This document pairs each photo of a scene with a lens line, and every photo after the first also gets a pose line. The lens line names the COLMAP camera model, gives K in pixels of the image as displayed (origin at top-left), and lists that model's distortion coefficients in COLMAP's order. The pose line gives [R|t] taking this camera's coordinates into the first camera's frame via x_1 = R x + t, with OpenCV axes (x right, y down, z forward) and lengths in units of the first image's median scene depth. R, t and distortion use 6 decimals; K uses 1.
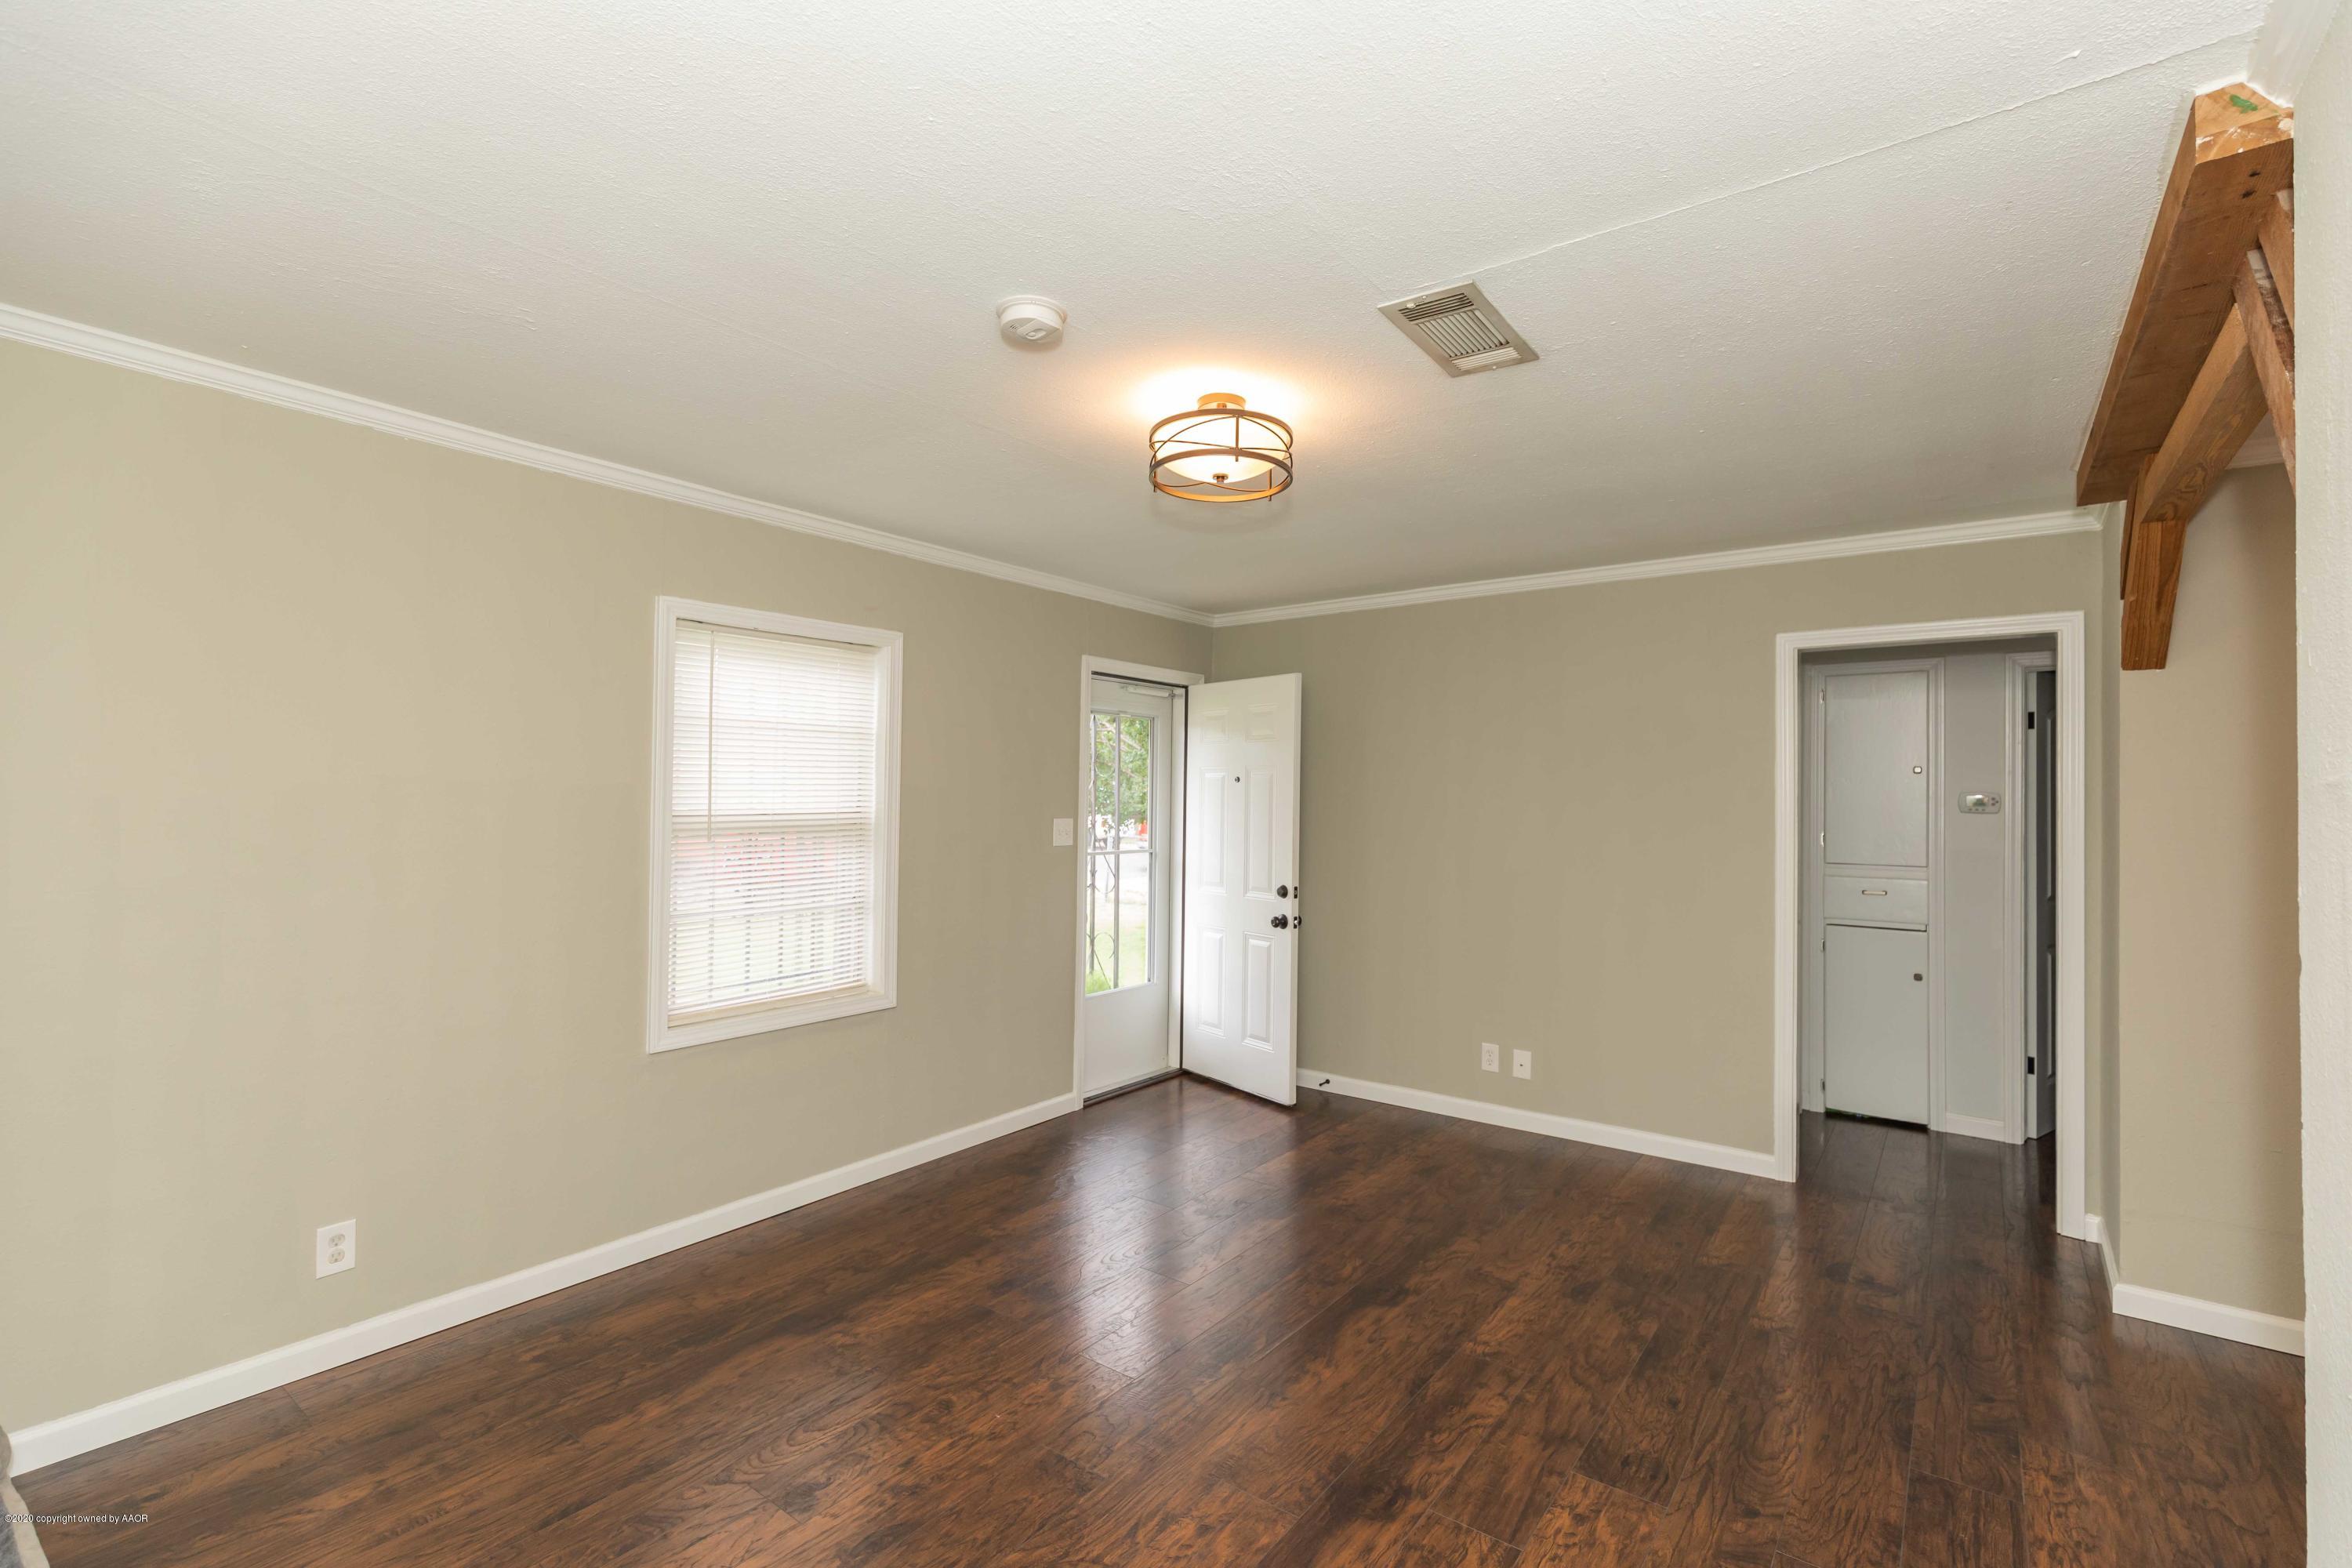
lens RADIAL K [[1046.4, 0, 1187.9], [0, 1046.4, 783.7], [0, 0, 1]] dist [0.003549, -0.001064]
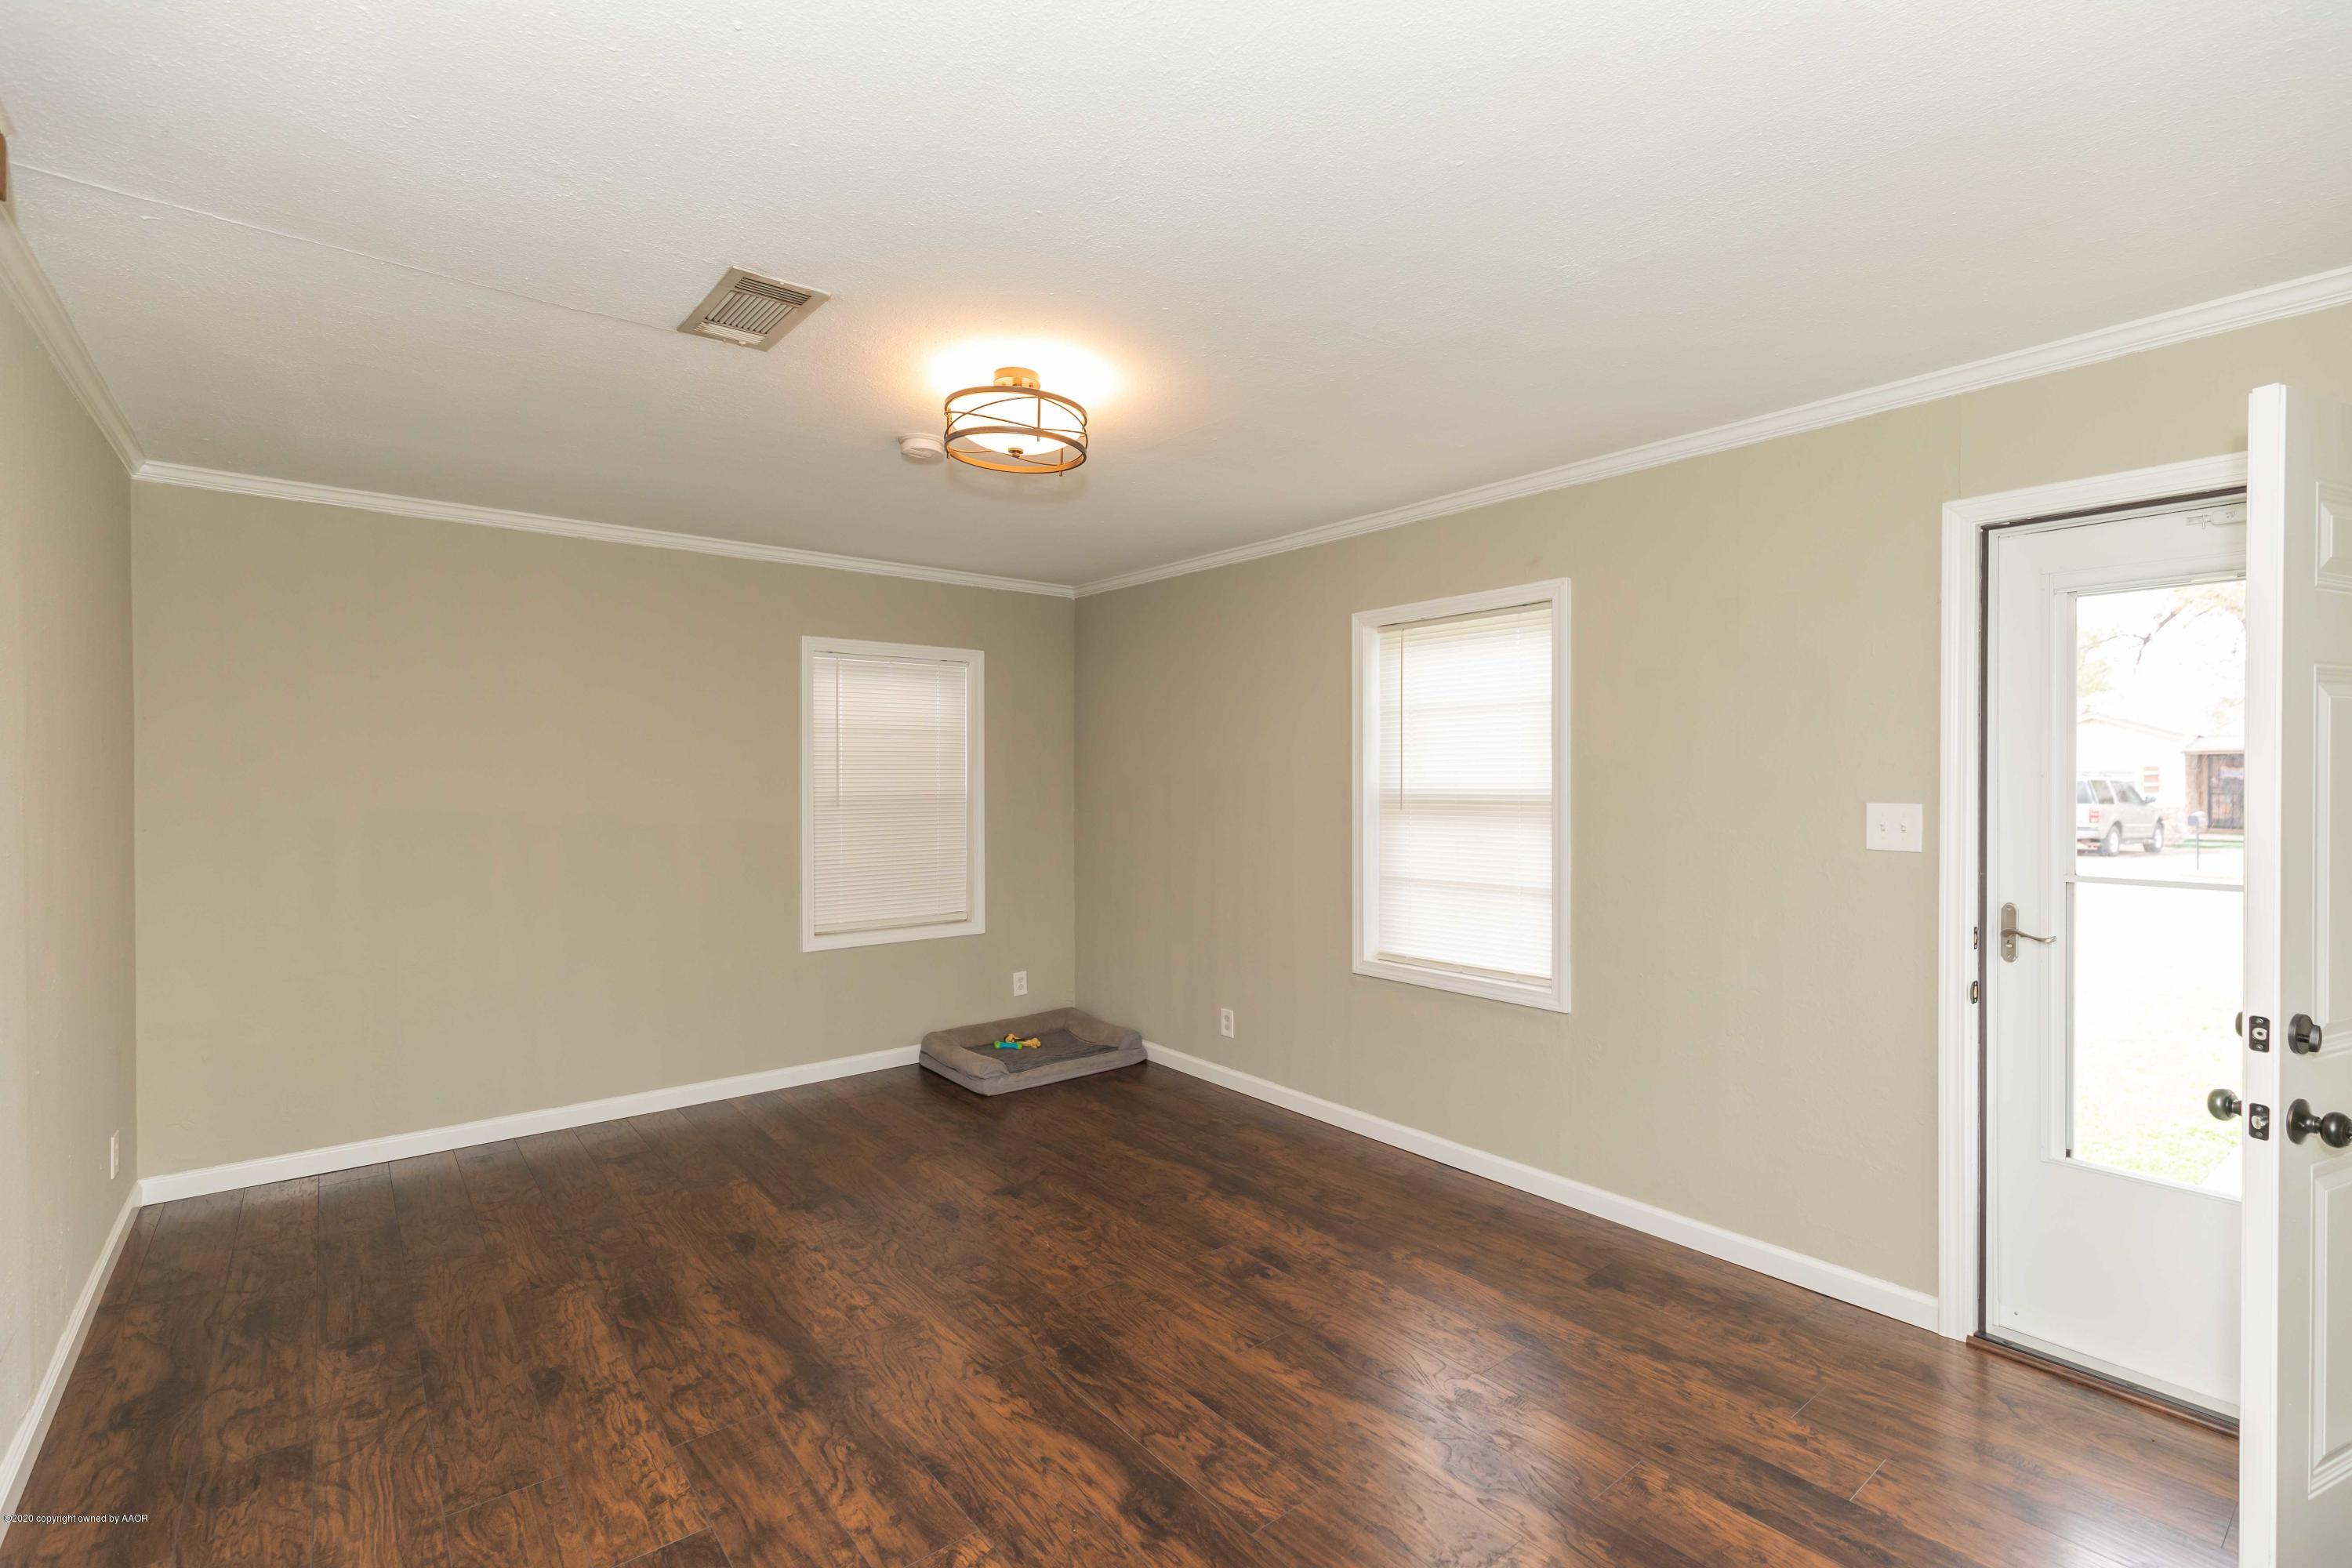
lens RADIAL K [[1046.4, 0, 1187.9], [0, 1046.4, 783.7], [0, 0, 1]] dist [0.003549, -0.001064]
pose [[-0.239049, -0.001403, -0.971006, 0.960223], [0.011048, 0.999930, -0.004165, 0.036446], [0.970945, -0.011723, -0.239017, 1.372071]]
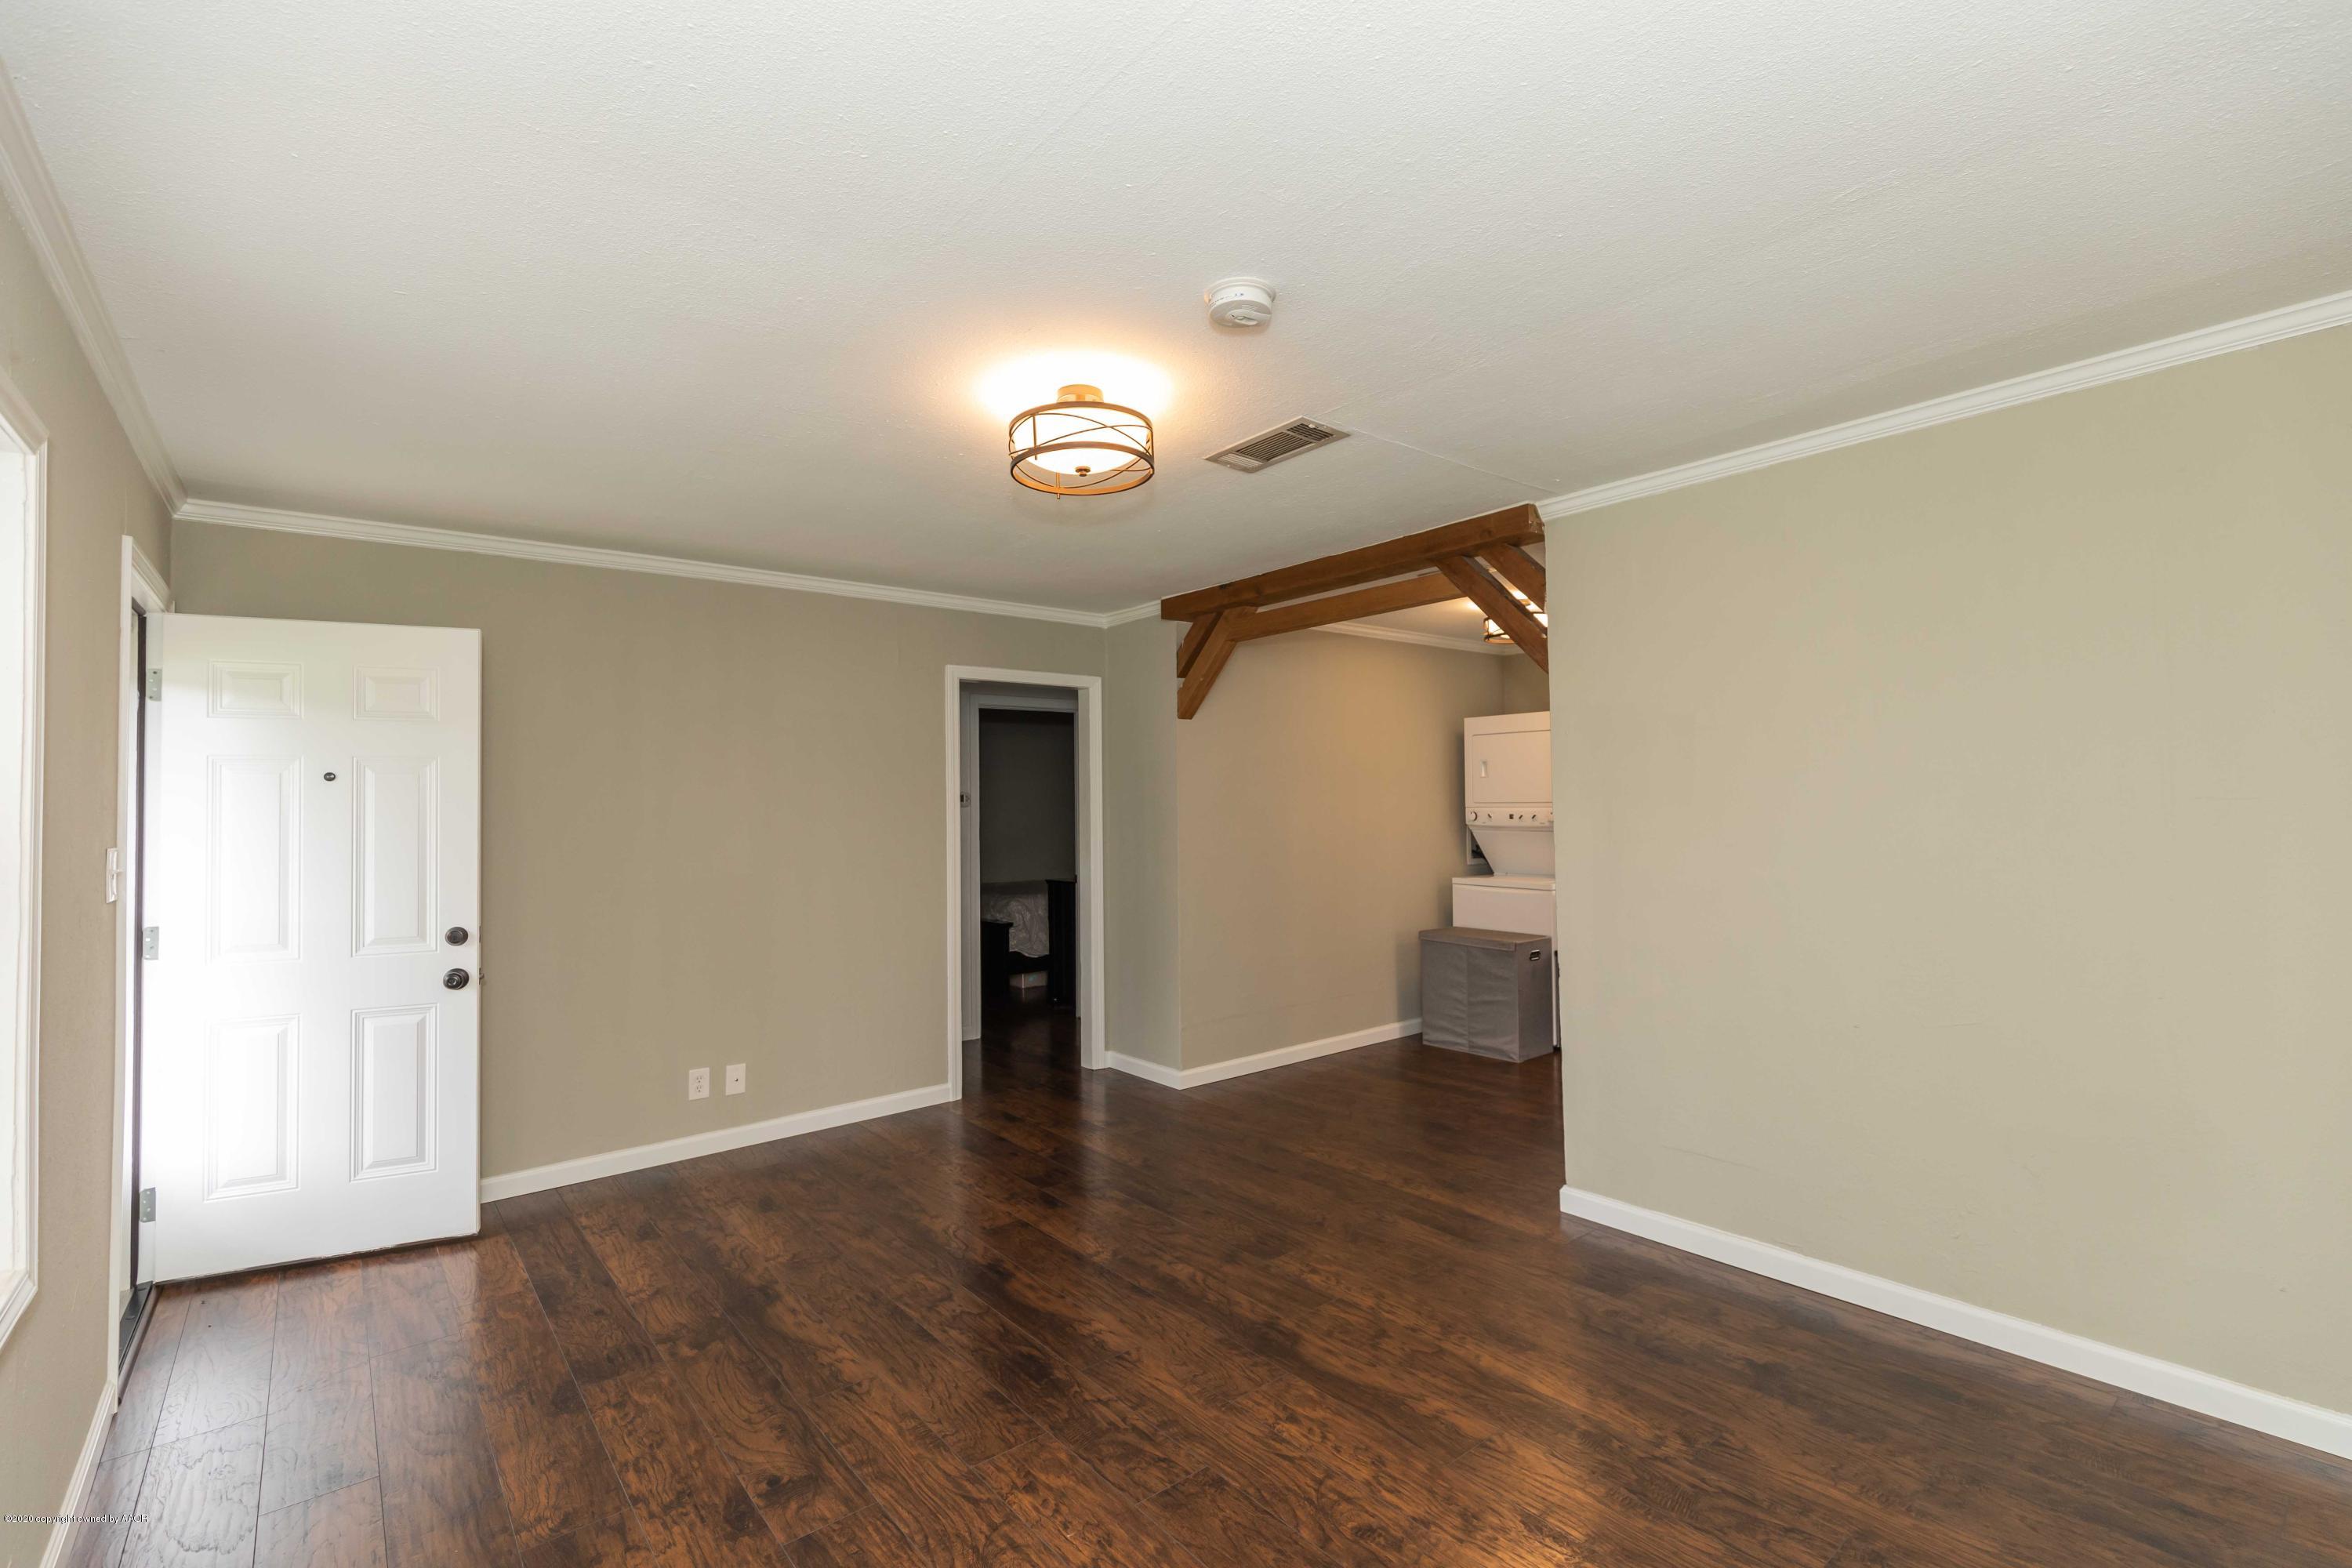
lens RADIAL K [[1046.4, 0, 1187.9], [0, 1046.4, 783.7], [0, 0, 1]] dist [0.003549, -0.001064]
pose [[0.234813, 0.003991, 0.972032, -0.894695], [0.004913, 0.999974, -0.005292, 0.010758], [-0.972028, 0.006019, 0.234788, 0.654828]]
